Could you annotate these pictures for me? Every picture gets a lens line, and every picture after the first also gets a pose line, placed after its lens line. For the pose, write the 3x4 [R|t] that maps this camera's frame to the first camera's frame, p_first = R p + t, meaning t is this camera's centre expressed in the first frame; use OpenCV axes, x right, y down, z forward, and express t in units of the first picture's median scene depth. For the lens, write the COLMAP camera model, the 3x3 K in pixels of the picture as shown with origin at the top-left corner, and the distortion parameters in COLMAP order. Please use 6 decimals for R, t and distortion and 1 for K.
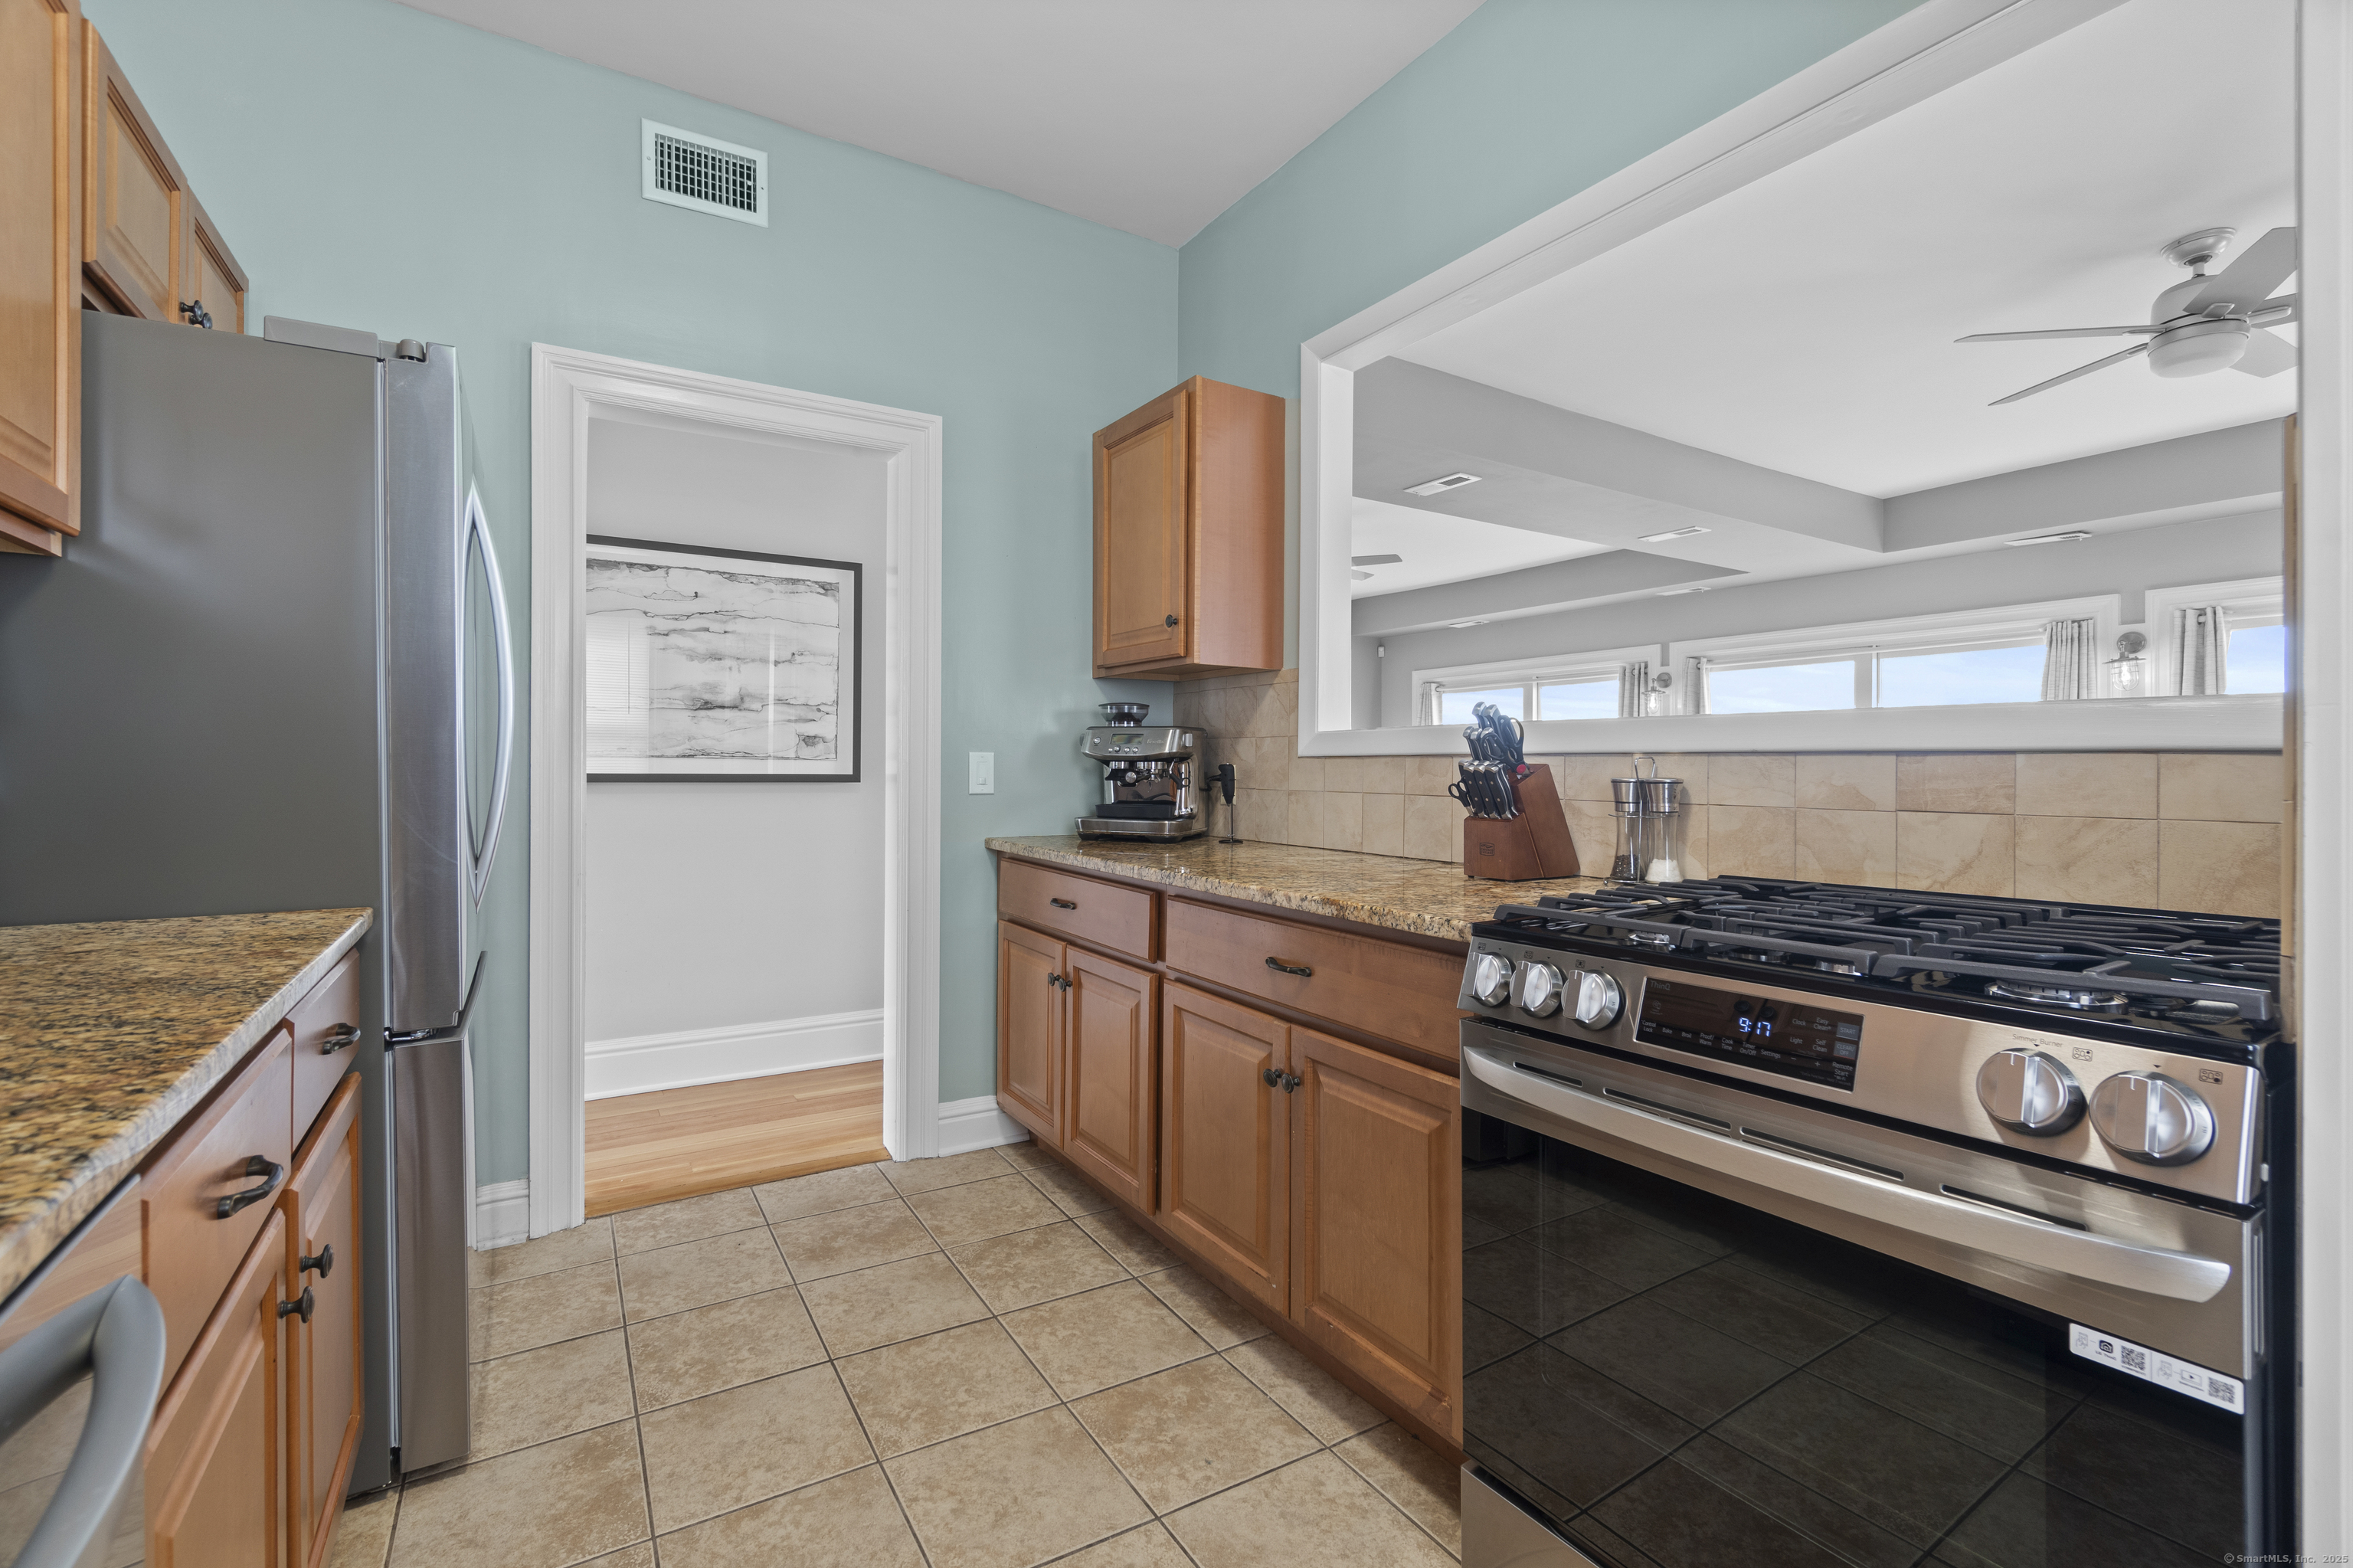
lens RADIAL K [[1037.2, 0, 1163.4], [0, 1037.2, 767.3], [0, 0, 1]] dist [-0.001055, 0.000436]
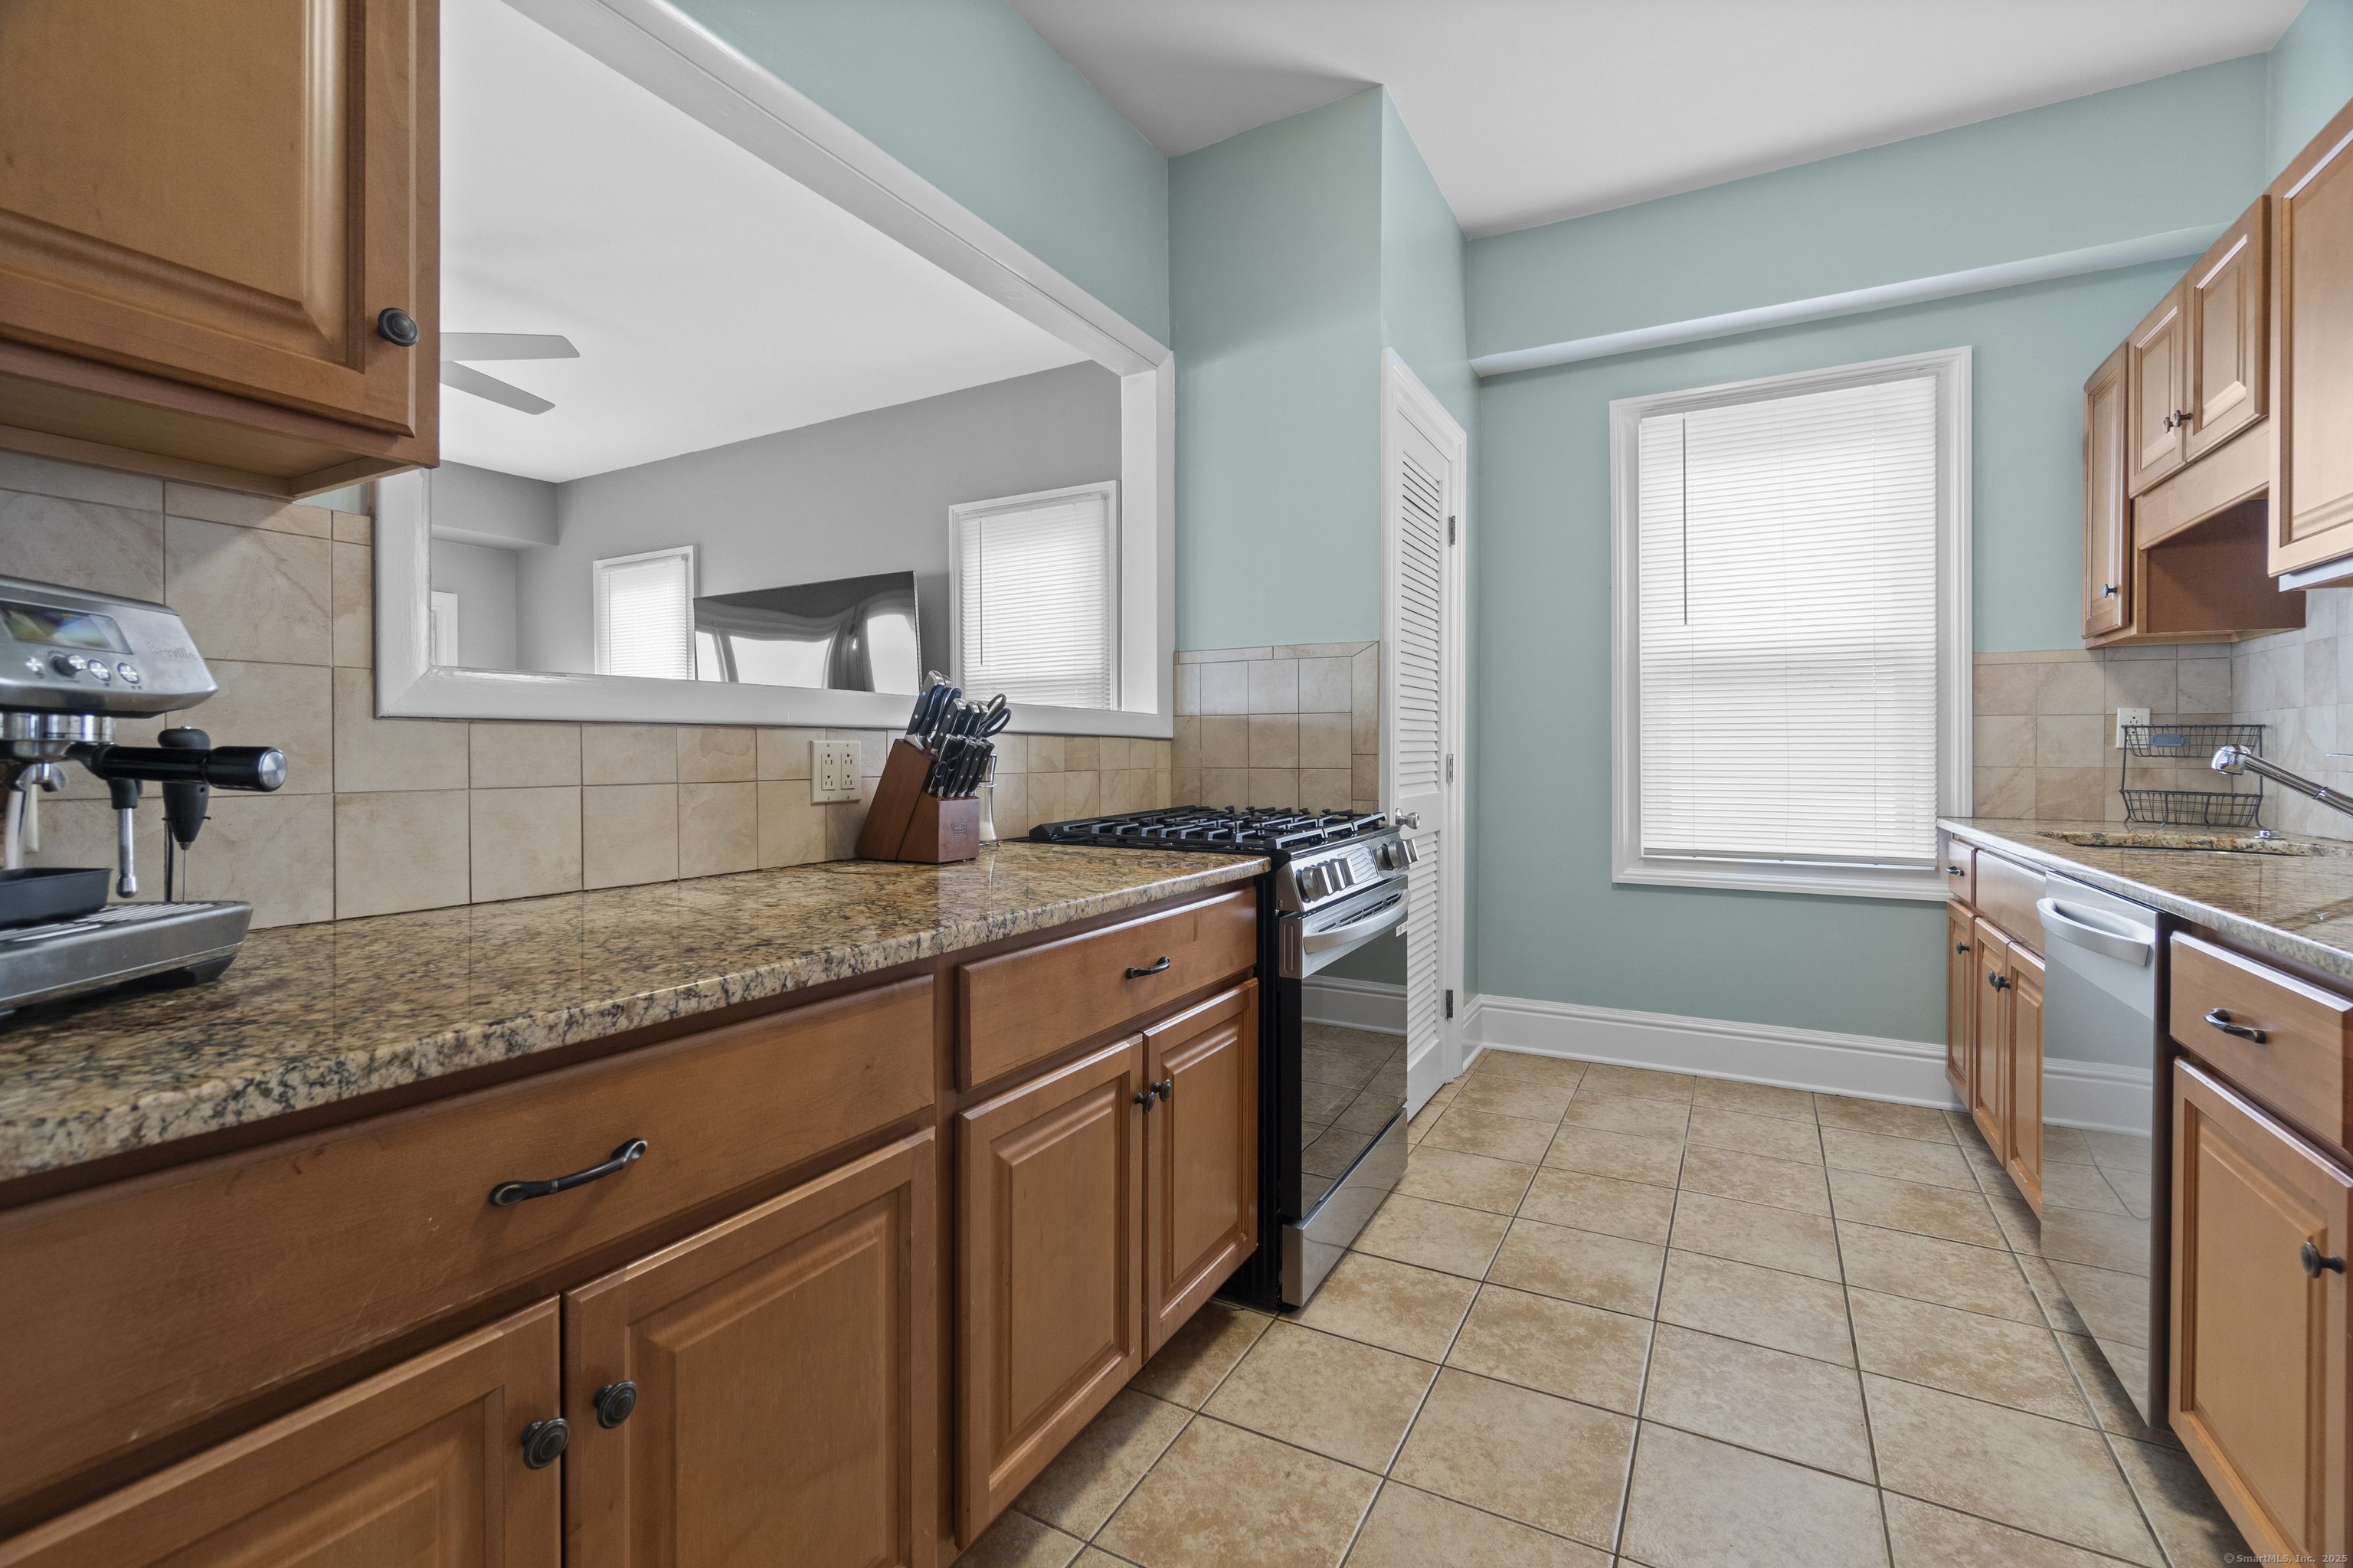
lens RADIAL K [[1028.1, 0, 1173.9], [0, 1028.1, 759.0], [0, 0, 1]] dist [-0.002378, -0.000349]
pose [[-0.497930, -0.010292, 0.867156, -0.434182], [-0.001663, 0.999939, 0.010912, 0.003157], [-0.867216, 0.003991, -0.497916, 0.947169]]
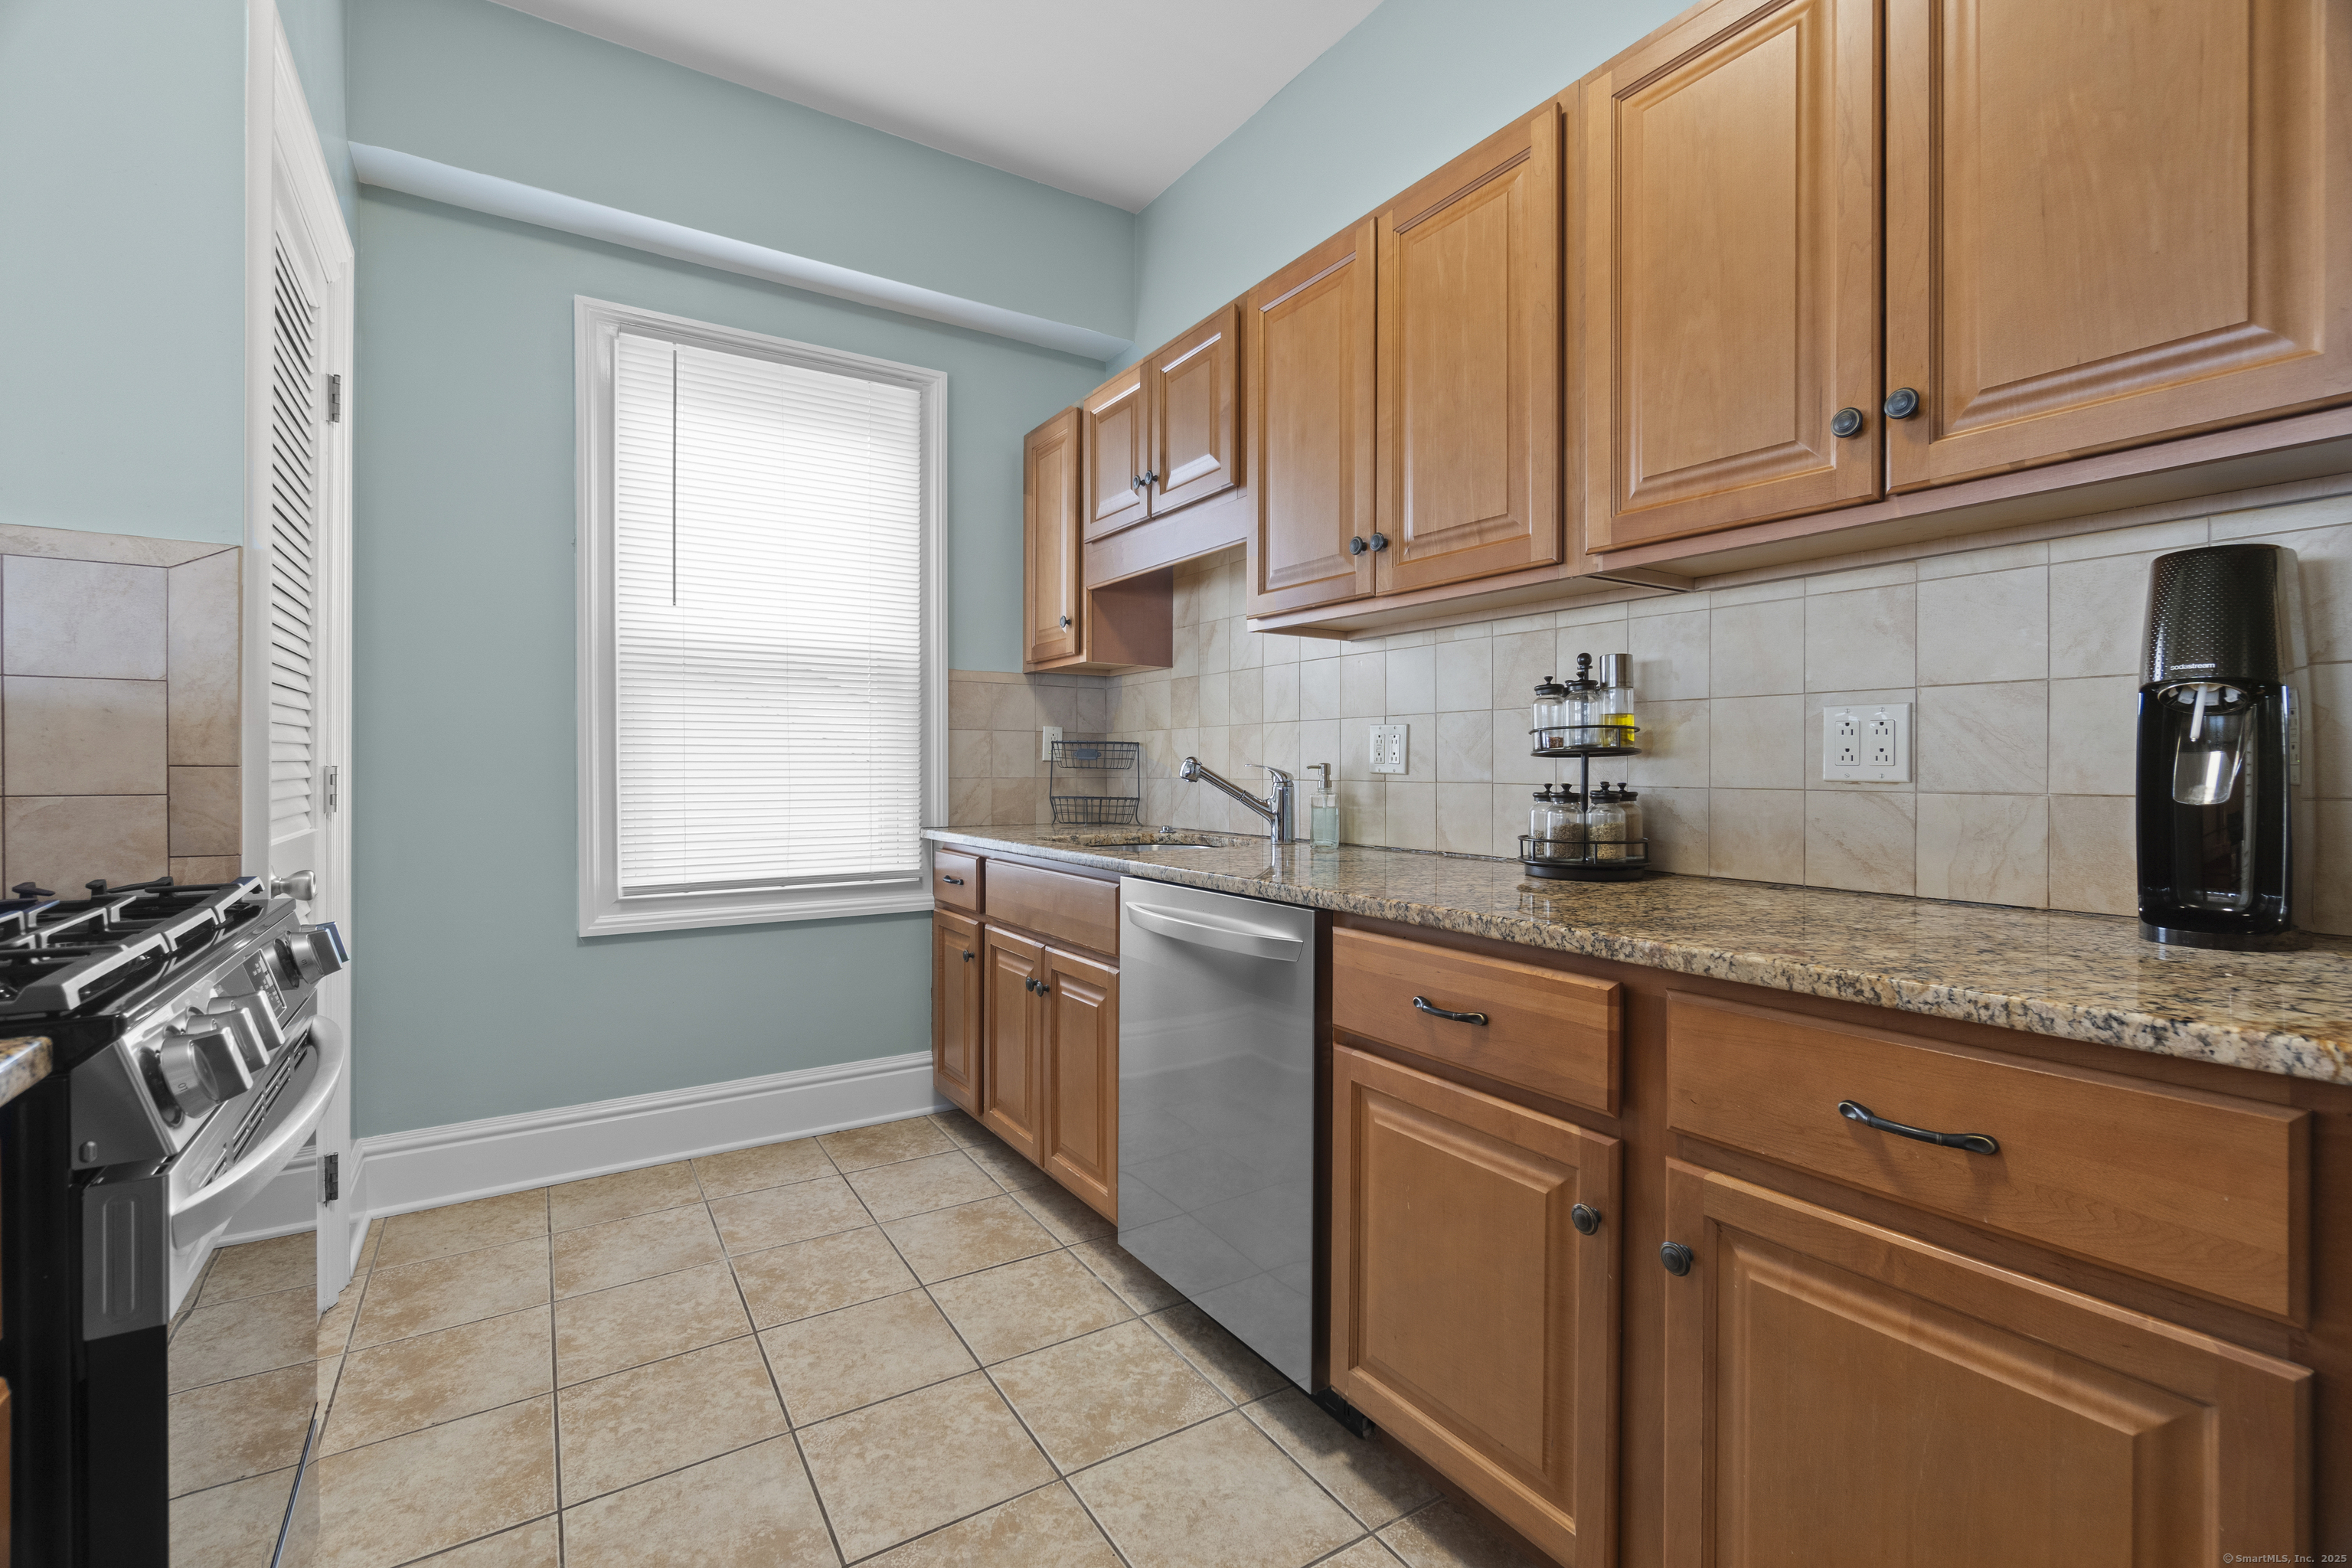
lens RADIAL K [[1022.6, 0, 1169.1], [0, 1022.6, 768.8], [0, 0, 1]] dist [-0.003747, 0.000352]
pose [[-0.999795, -0.003353, -0.019946, -0.132211], [-0.003399, 0.999992, 0.002253, 0.008208], [0.019938, 0.002320, -0.999799, 0.804264]]
